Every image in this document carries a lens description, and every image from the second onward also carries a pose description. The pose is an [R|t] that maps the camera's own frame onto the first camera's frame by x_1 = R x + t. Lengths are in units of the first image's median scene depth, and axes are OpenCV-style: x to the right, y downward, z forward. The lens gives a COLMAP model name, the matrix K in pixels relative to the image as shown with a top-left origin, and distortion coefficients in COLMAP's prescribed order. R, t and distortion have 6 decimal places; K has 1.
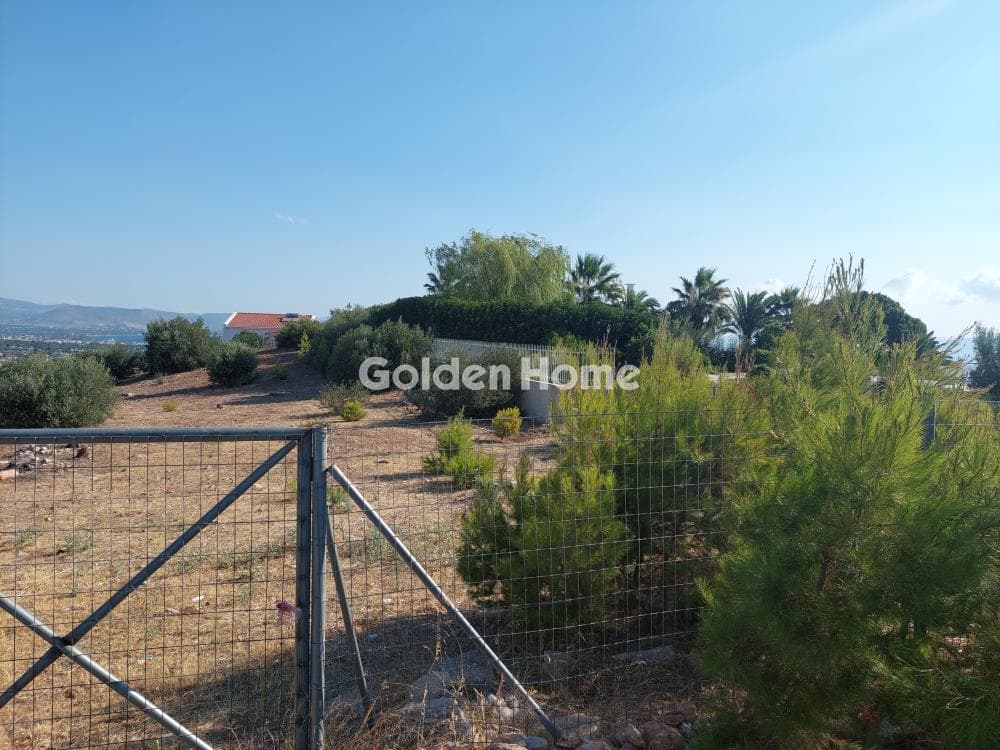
lens RADIAL K [[705.7, 0, 487.1], [0, 705.7, 369.9], [0, 0, 1]] dist [0.080019, -0.086412]
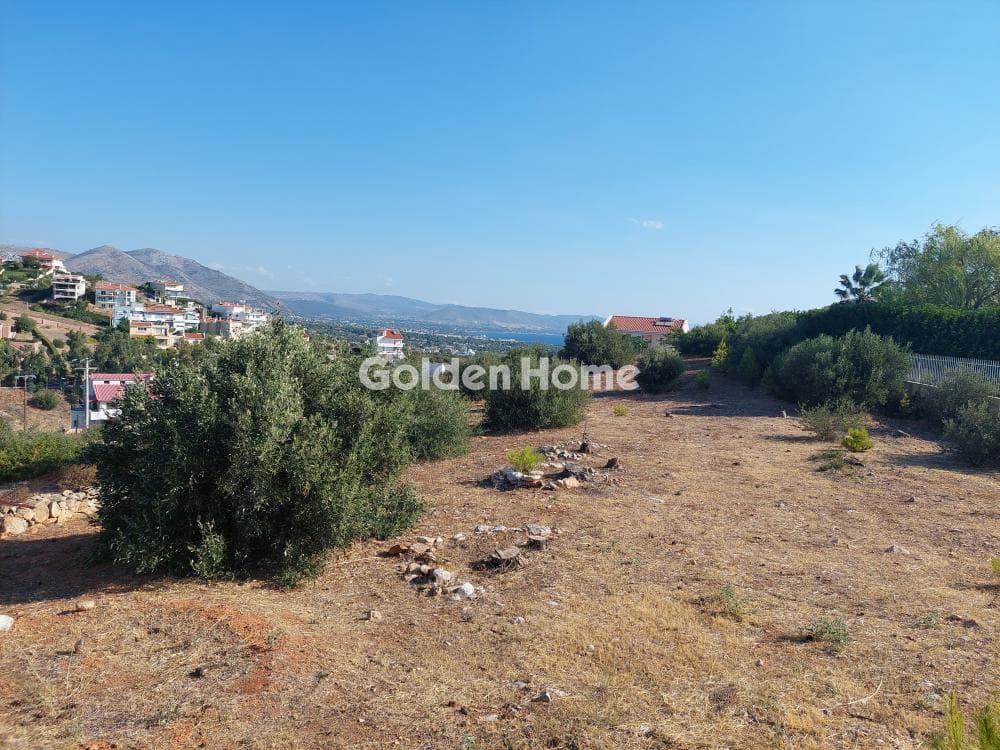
lens RADIAL K [[705.7, 0, 519.1], [0, 705.7, 352.5], [0, 0, 1]] dist [0.080019, -0.086412]
pose [[0.907588, 0.047333, -0.417184, -0.106446], [-0.059624, 0.998085, -0.016471, -0.003262], [0.415606, 0.039823, 0.908673, 0.029969]]
